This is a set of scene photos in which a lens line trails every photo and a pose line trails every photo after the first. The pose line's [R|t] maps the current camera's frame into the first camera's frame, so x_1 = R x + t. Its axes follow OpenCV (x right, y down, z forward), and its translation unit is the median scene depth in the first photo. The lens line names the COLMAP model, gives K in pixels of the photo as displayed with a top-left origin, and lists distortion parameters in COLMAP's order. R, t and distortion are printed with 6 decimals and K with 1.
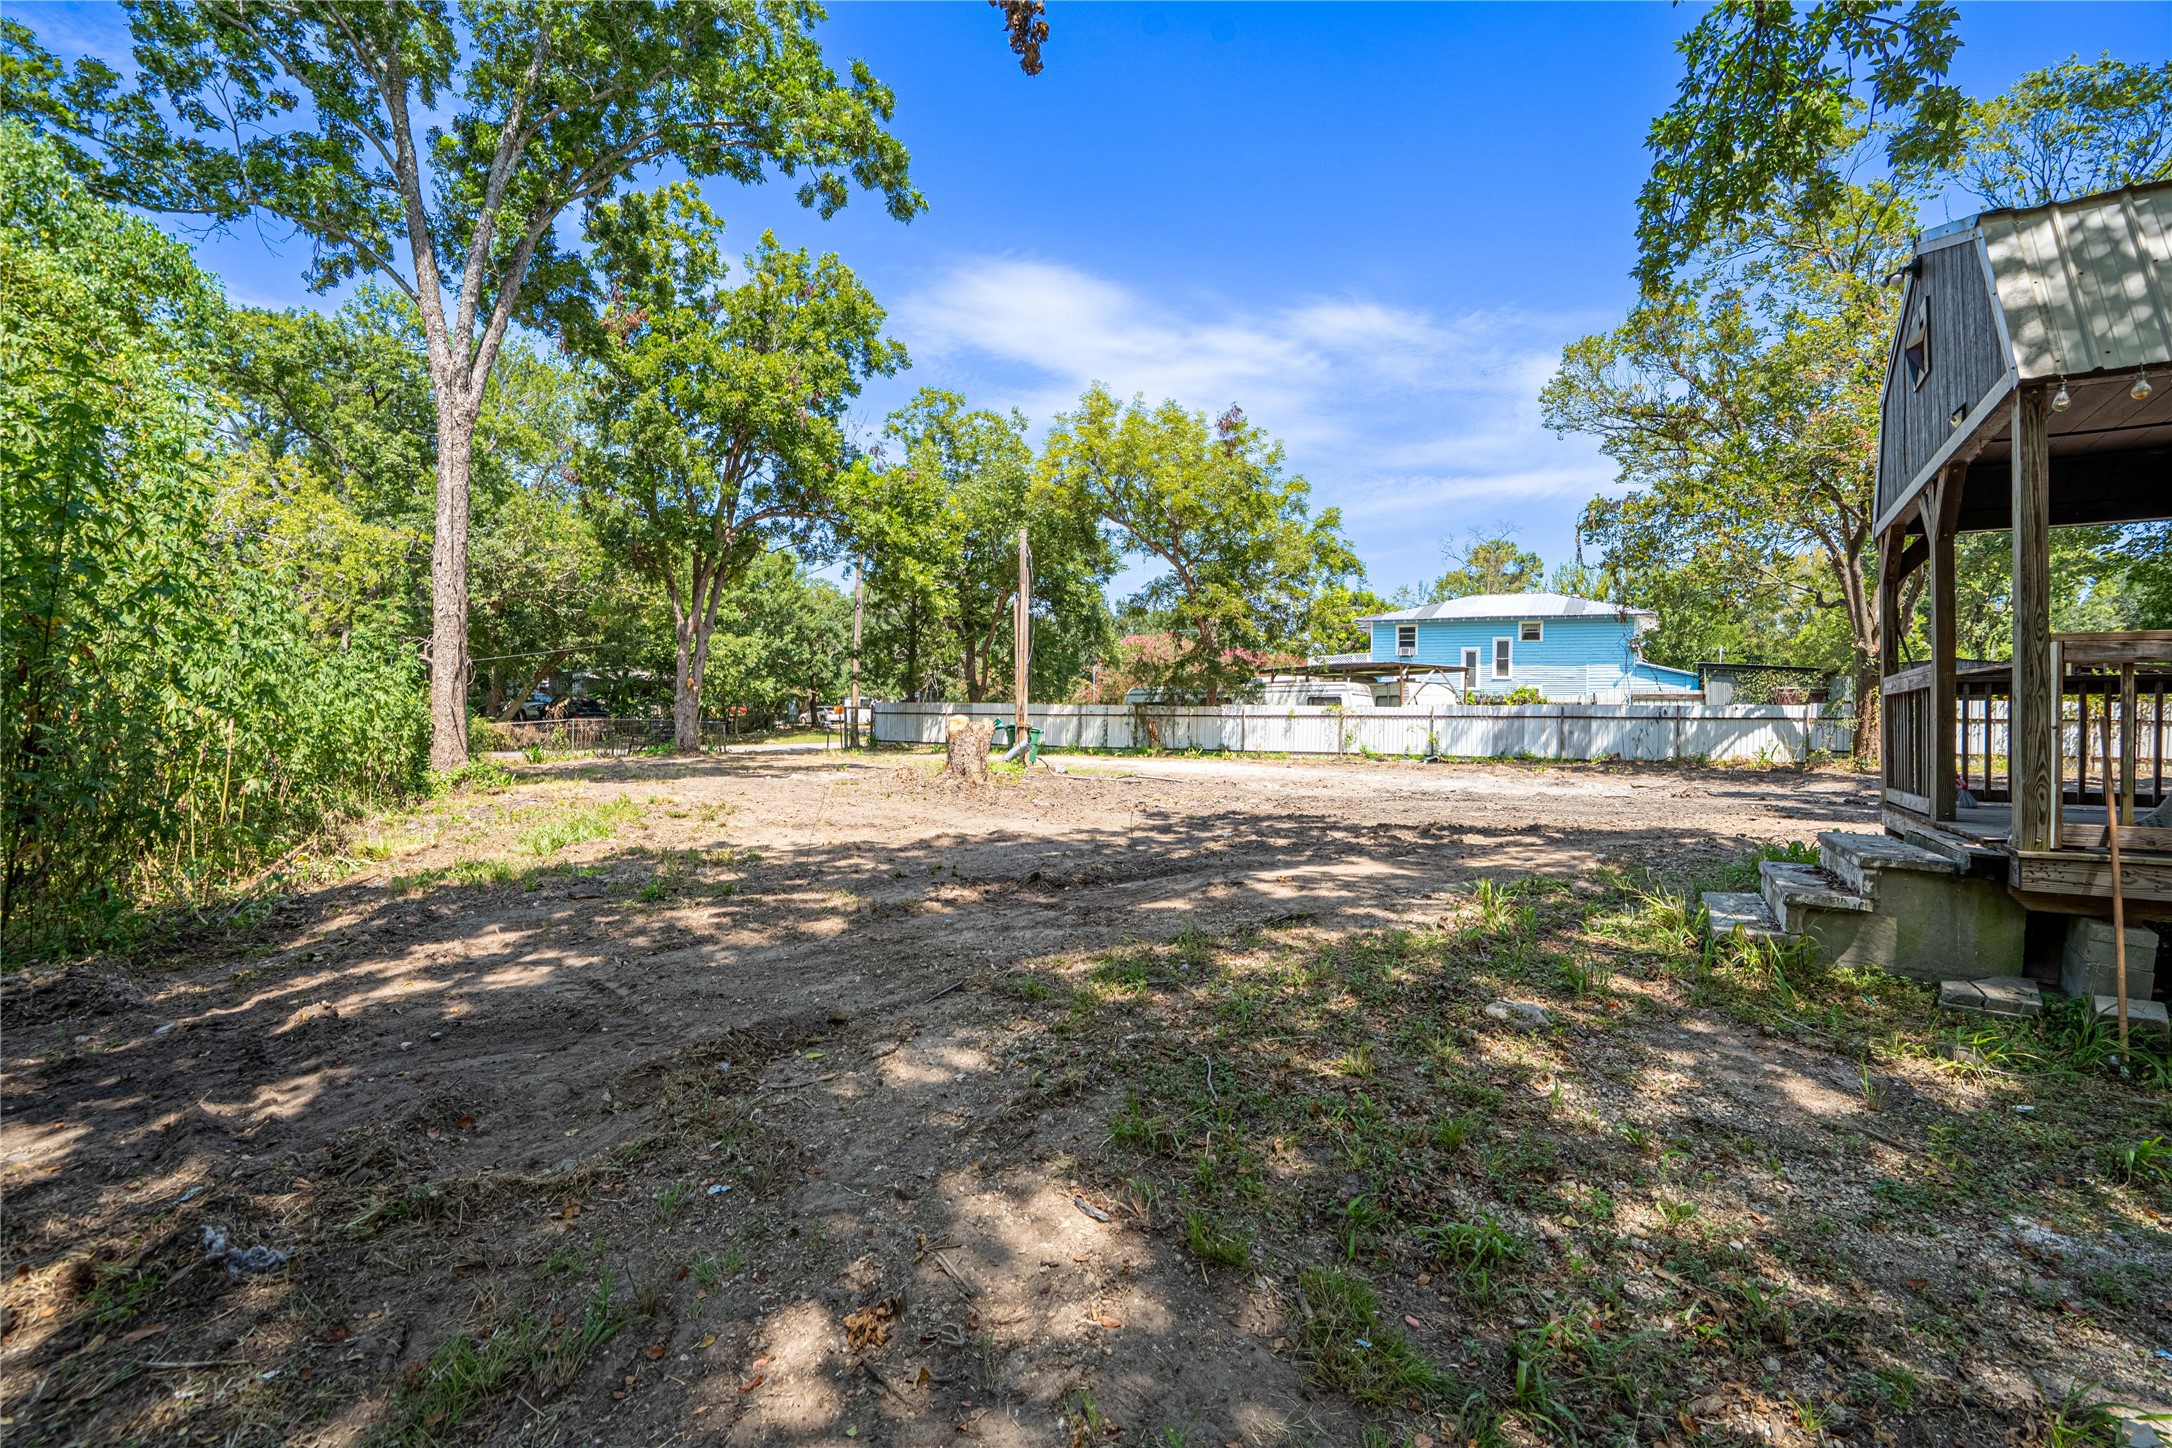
lens RADIAL K [[1030.4, 0, 1086.0], [0, 1030.4, 724.0], [0, 0, 1]] dist [-0.030635, 0.000528]
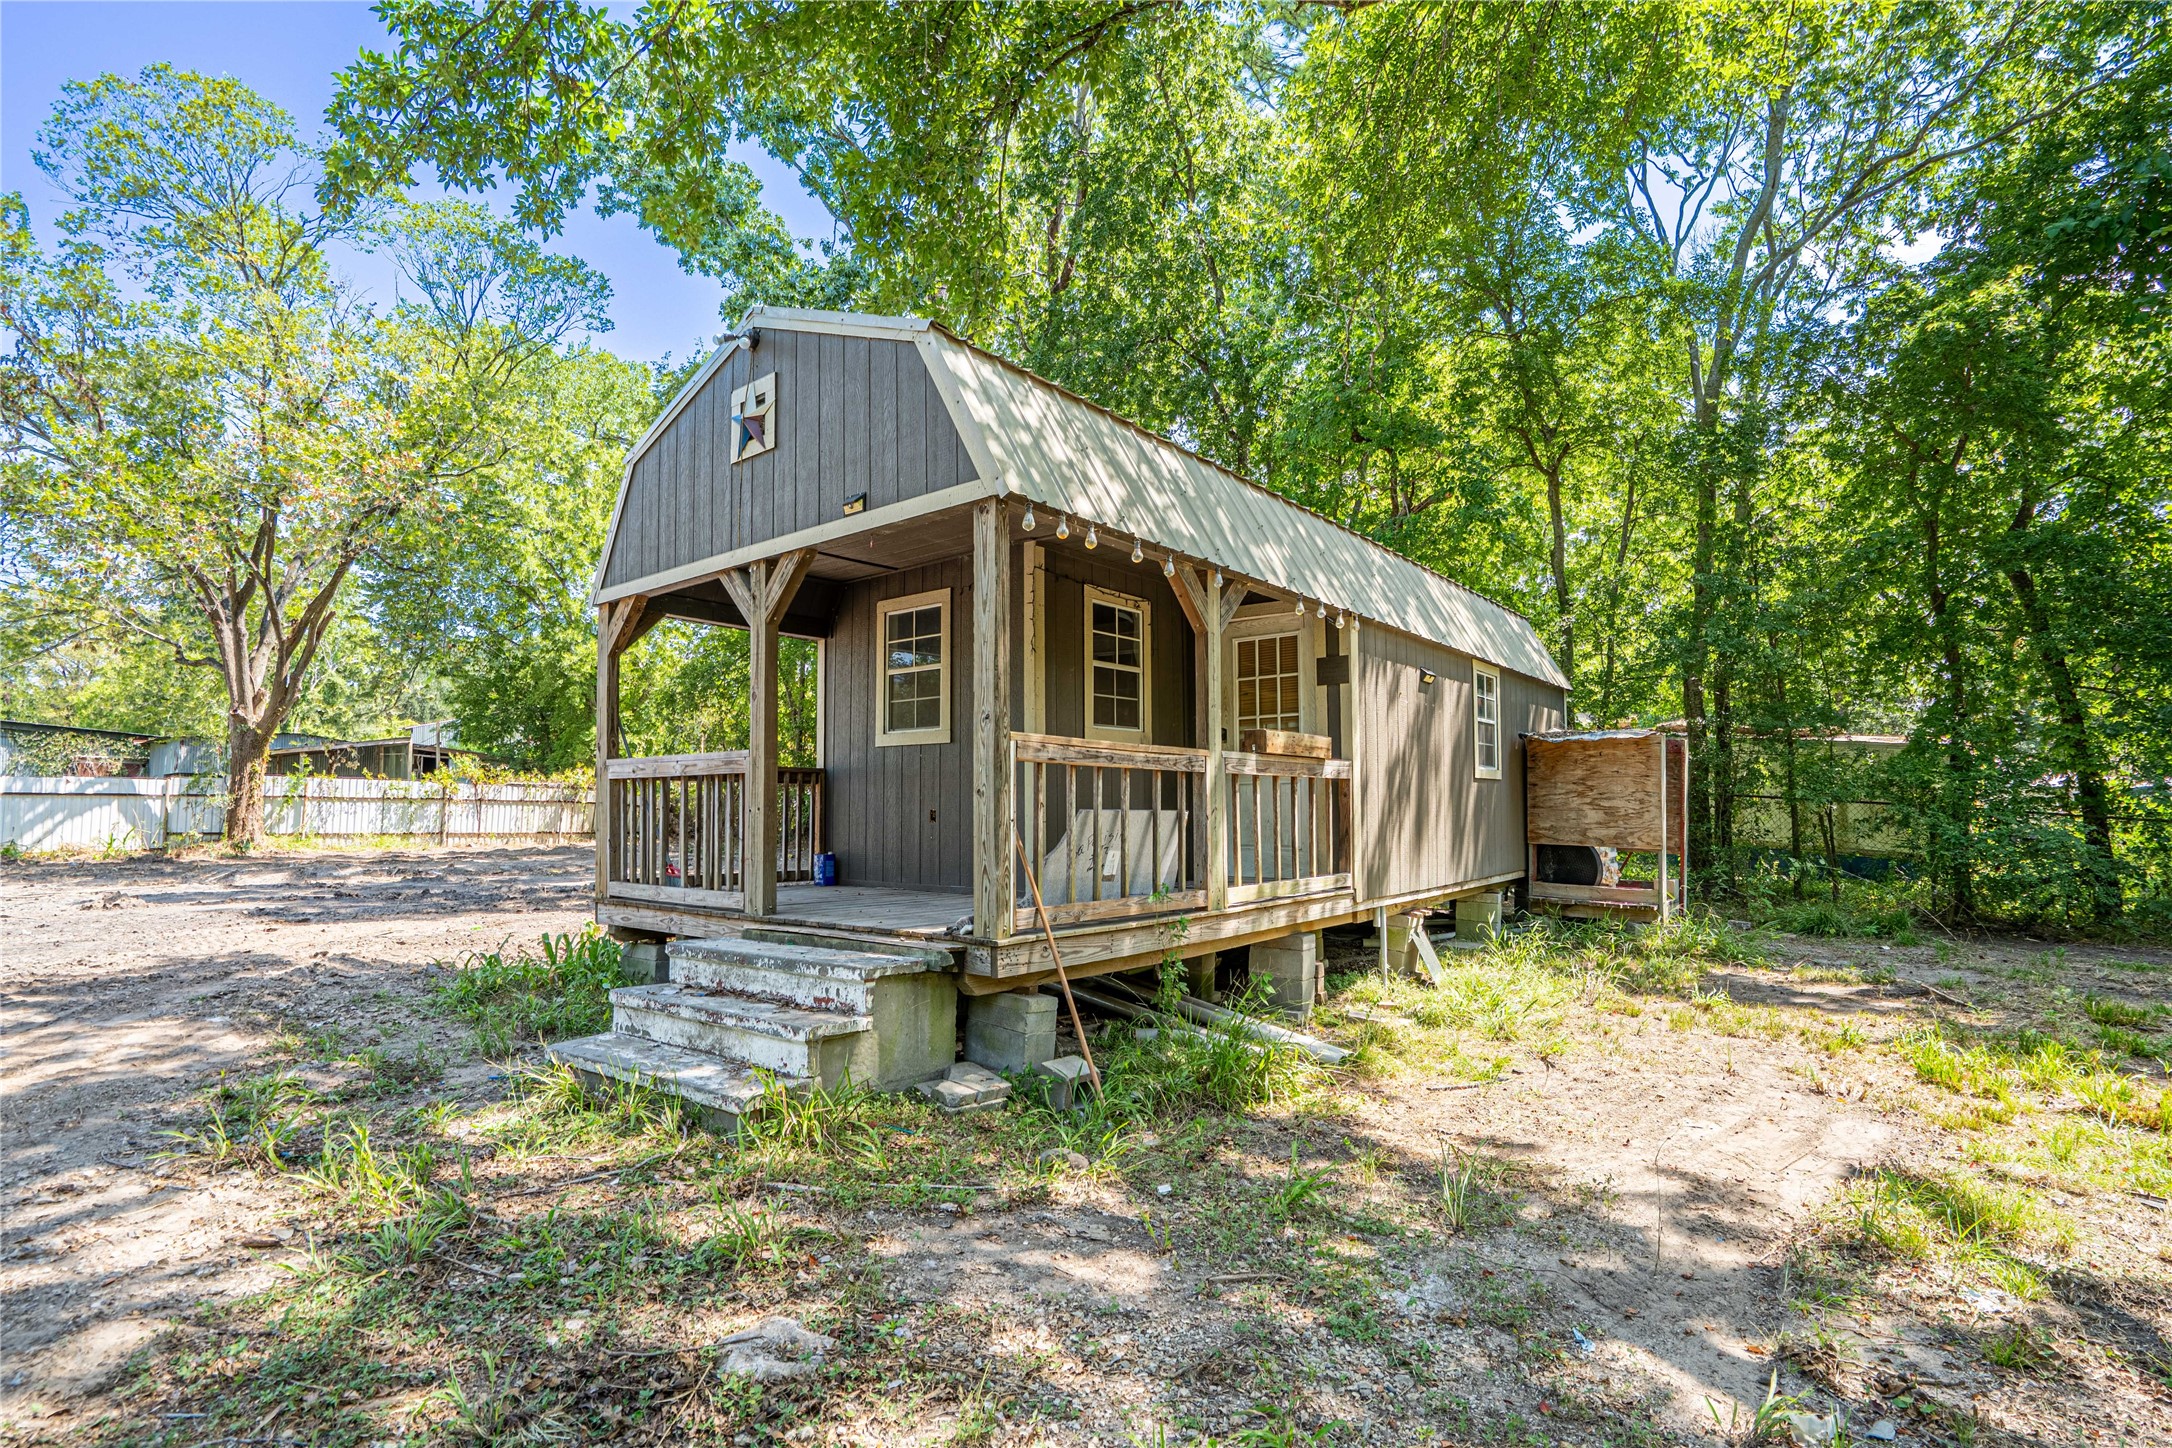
lens RADIAL K [[1030.4, 0, 1086.0], [0, 1030.4, 724.0], [0, 0, 1]] dist [-0.030635, 0.000528]
pose [[0.114727, 0.066137, 0.991193, -0.026725], [0.004687, 0.997734, -0.067116, -0.004951], [-0.993386, 0.012346, 0.114157, 0.161506]]
